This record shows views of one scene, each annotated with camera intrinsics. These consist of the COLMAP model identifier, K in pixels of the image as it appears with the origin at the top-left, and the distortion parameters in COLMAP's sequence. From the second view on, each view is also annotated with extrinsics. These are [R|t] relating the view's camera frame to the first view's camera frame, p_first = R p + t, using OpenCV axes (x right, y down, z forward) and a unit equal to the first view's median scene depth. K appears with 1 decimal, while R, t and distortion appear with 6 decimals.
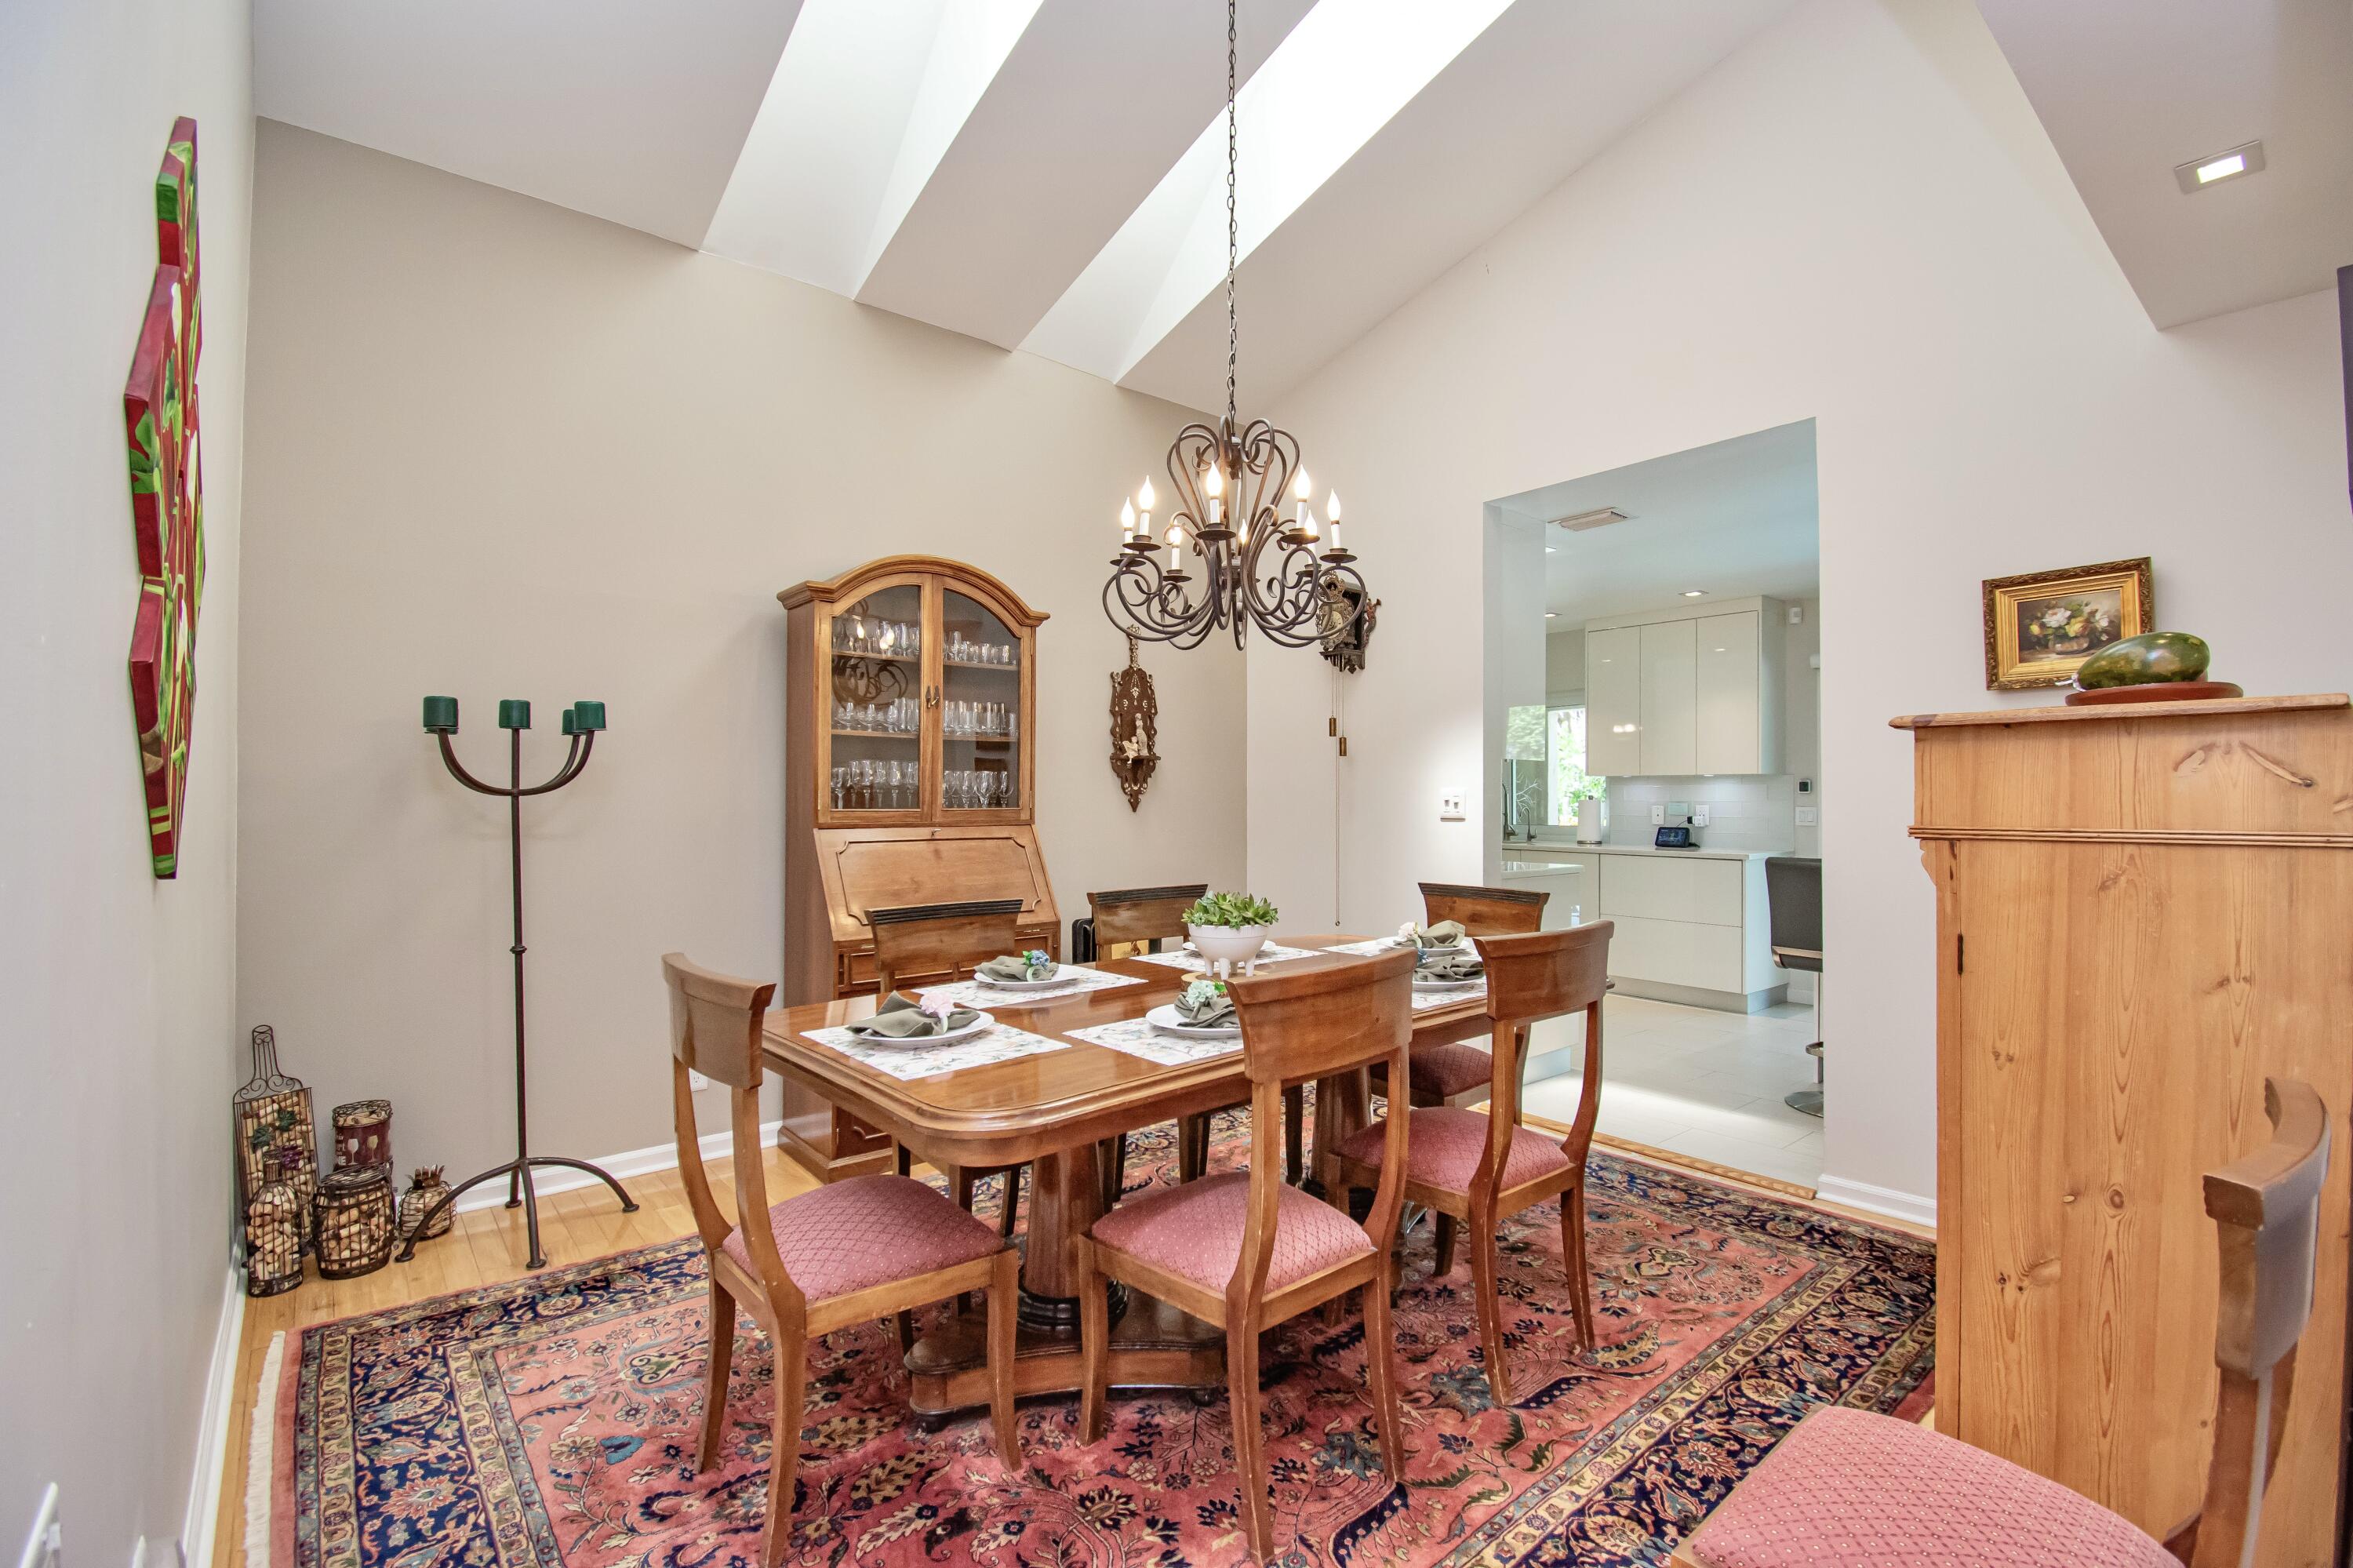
lens RADIAL K [[1032.0, 0, 1186.0], [0, 1032.0, 796.2], [0, 0, 1]] dist [0.015534, -0.020255]
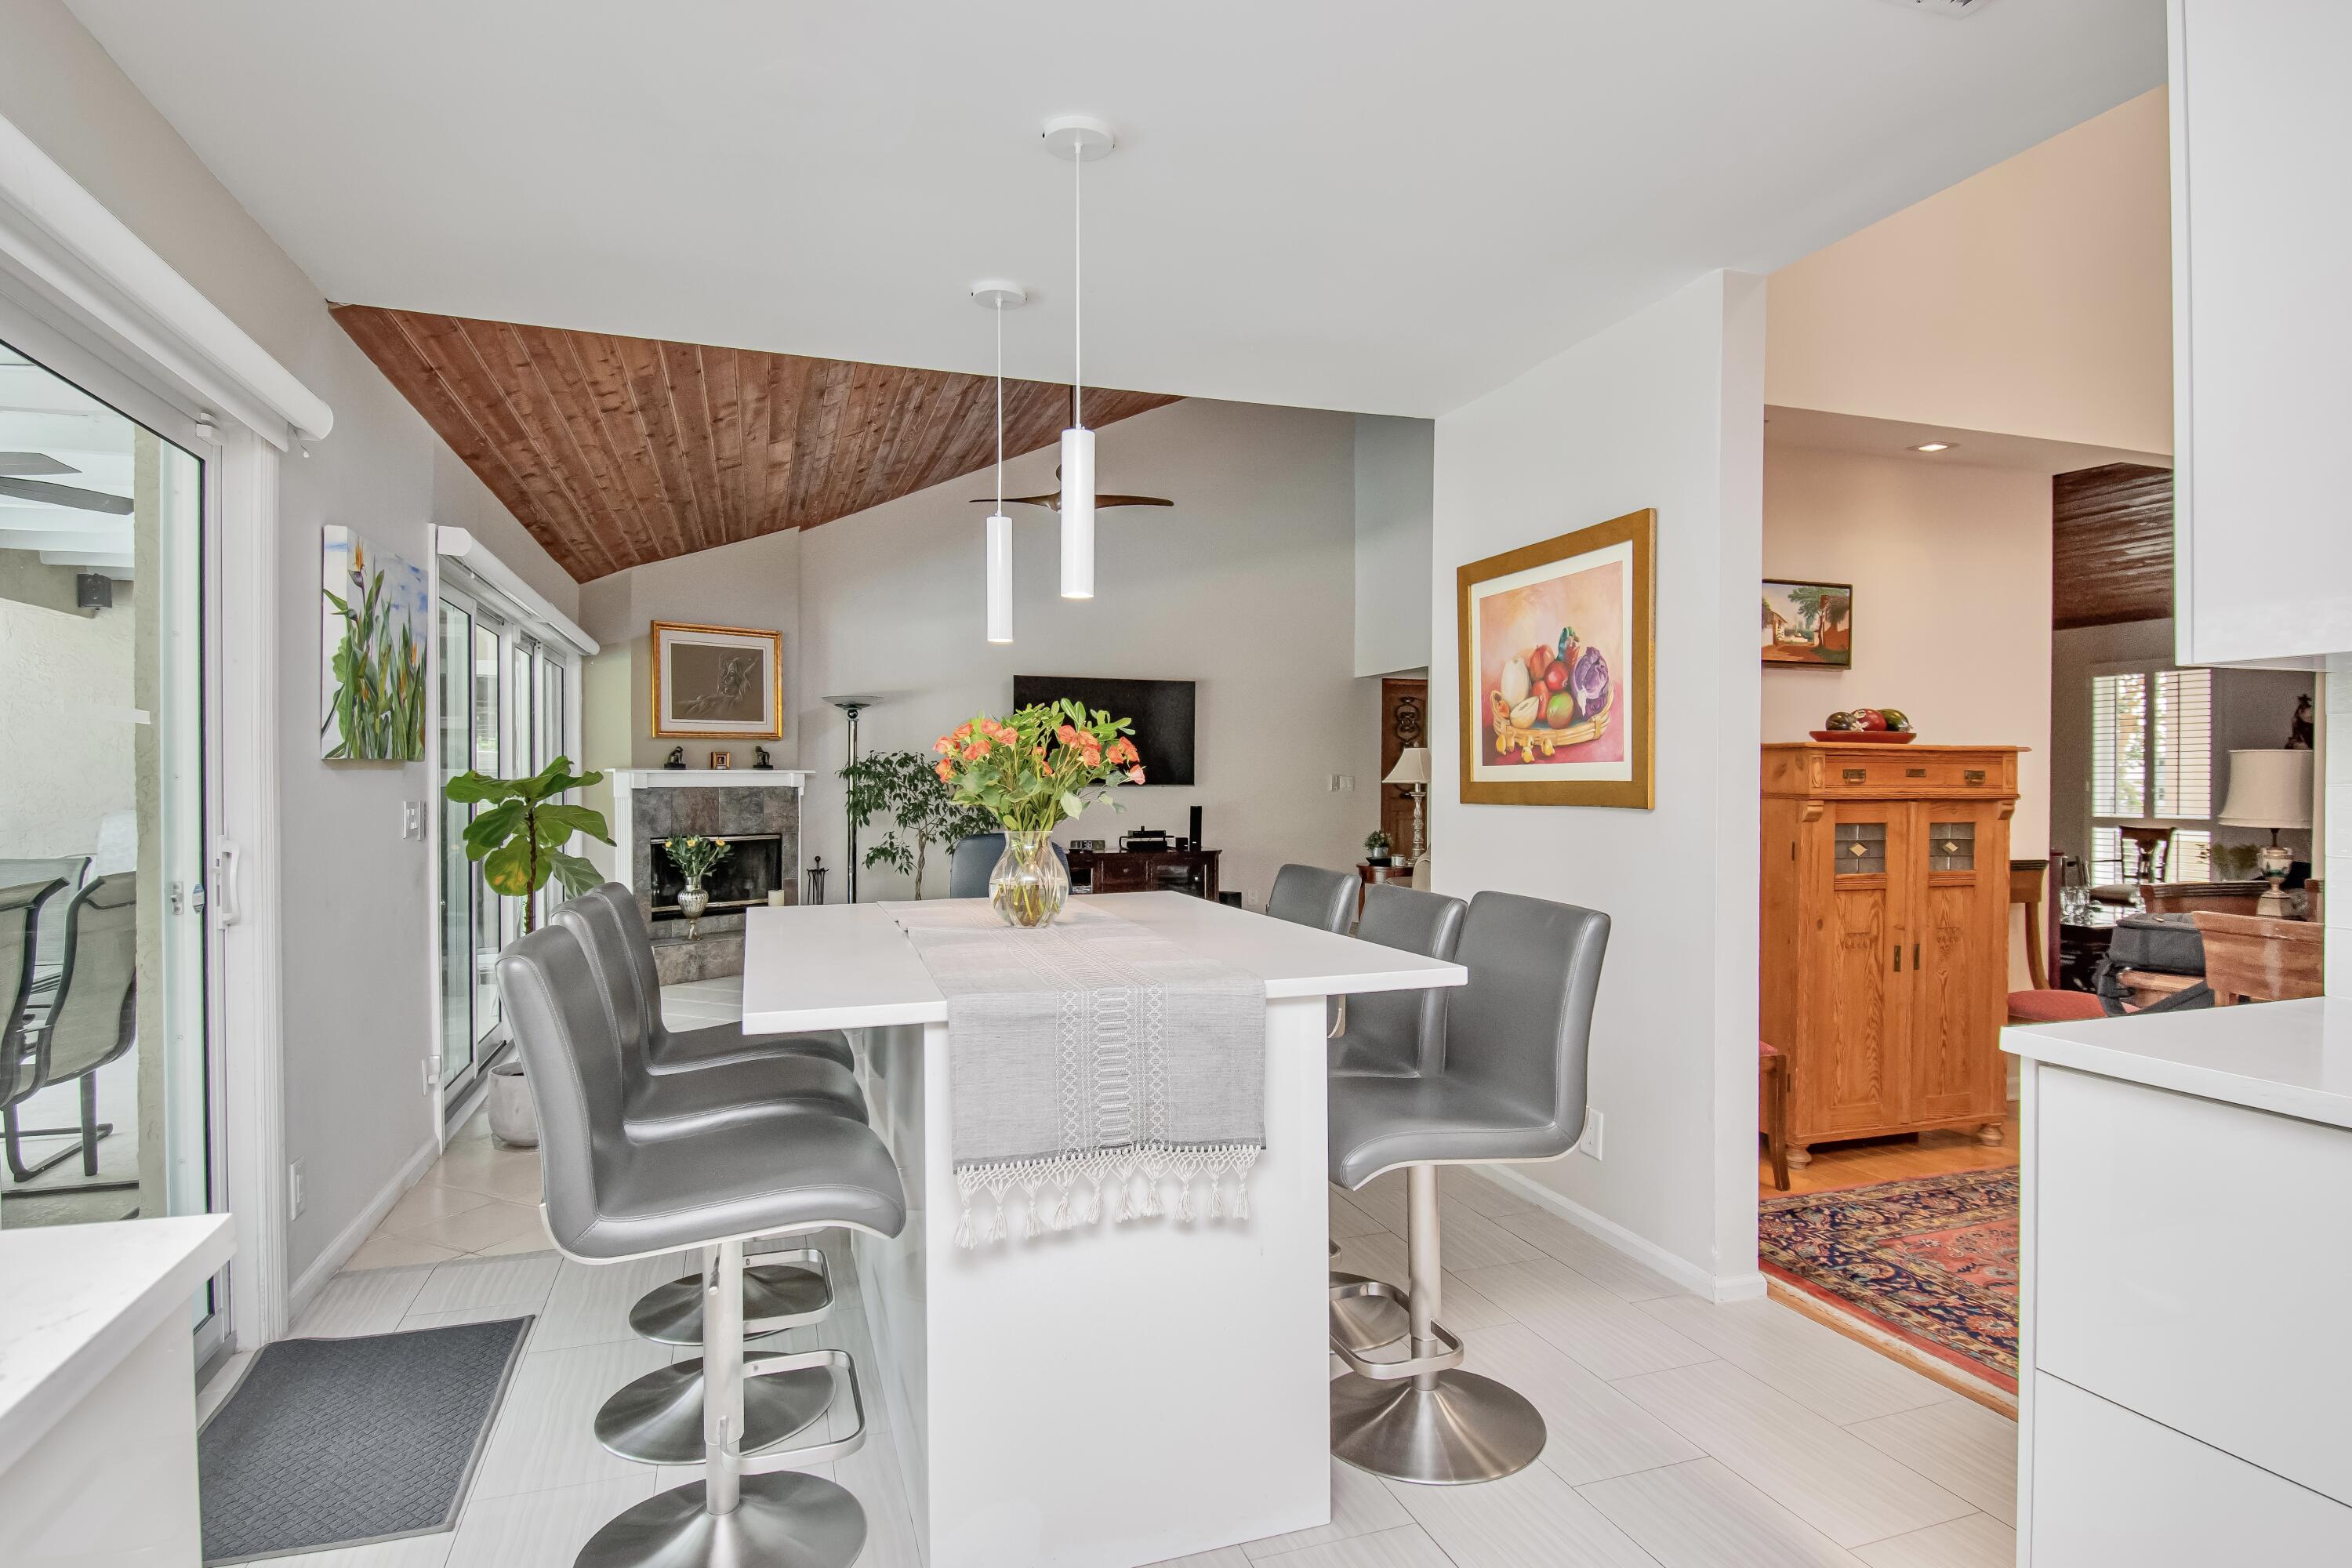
lens RADIAL K [[1326.4, 0, 1176.0], [0, 1326.4, 784.0], [0, 0, 1]] dist [0.002209, -0.000558]
pose [[-0.940808, -0.004198, 0.338914, 0.812969], [-0.002276, 0.999979, 0.006069, 0.000960], [-0.338932, 0.004938, -0.940798, 2.434818]]
